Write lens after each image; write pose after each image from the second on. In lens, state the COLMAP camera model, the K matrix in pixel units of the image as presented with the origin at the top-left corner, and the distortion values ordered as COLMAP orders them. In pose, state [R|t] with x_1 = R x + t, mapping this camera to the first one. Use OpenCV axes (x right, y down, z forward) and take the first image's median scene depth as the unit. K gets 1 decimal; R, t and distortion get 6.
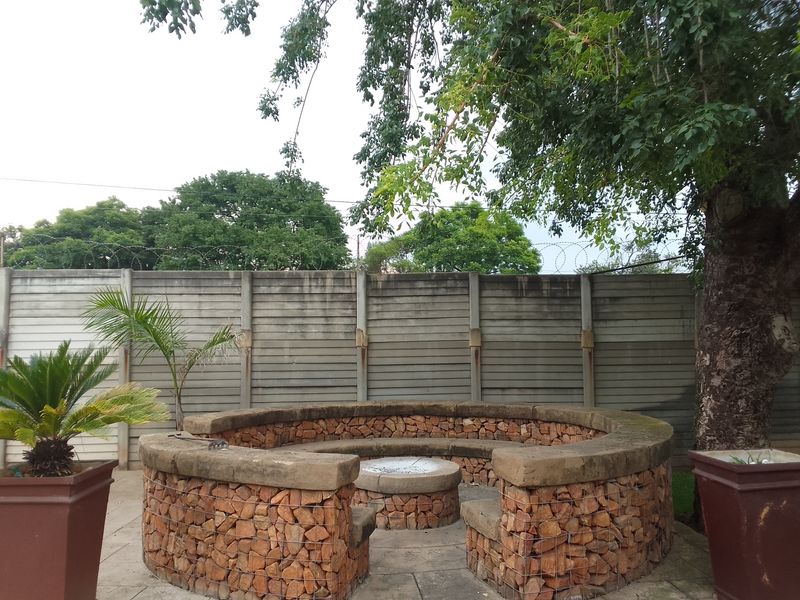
lens RADIAL K [[629.3, 0, 400.0], [0, 629.3, 300.0], [0, 0, 1]] dist [0.111560, -0.179655]
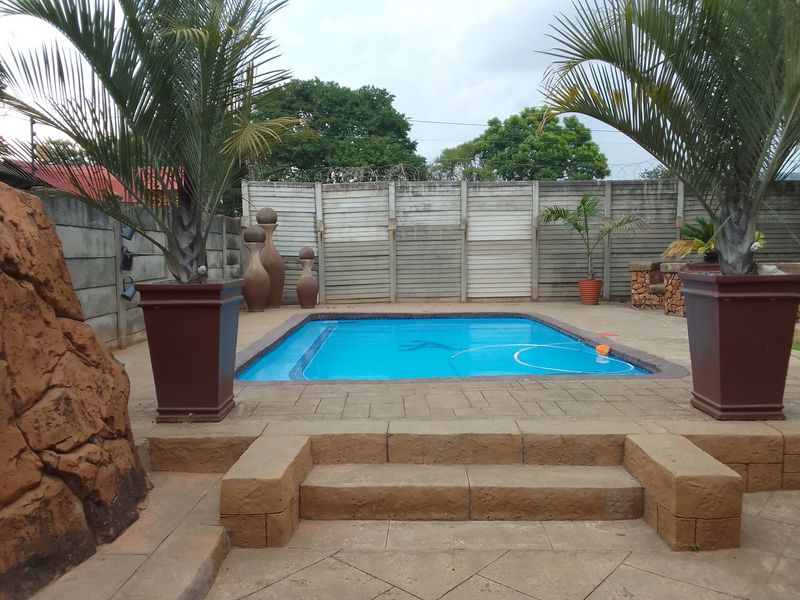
lens RADIAL K [[629.3, 0, 400.0], [0, 629.3, 300.0], [0, 0, 1]] dist [0.111560, -0.179655]
pose [[0.999395, -0.003643, -0.034594, -0.707755], [0.008647, 0.989304, 0.145610, 0.013948], [0.033694, -0.145821, 0.988737, -0.639169]]
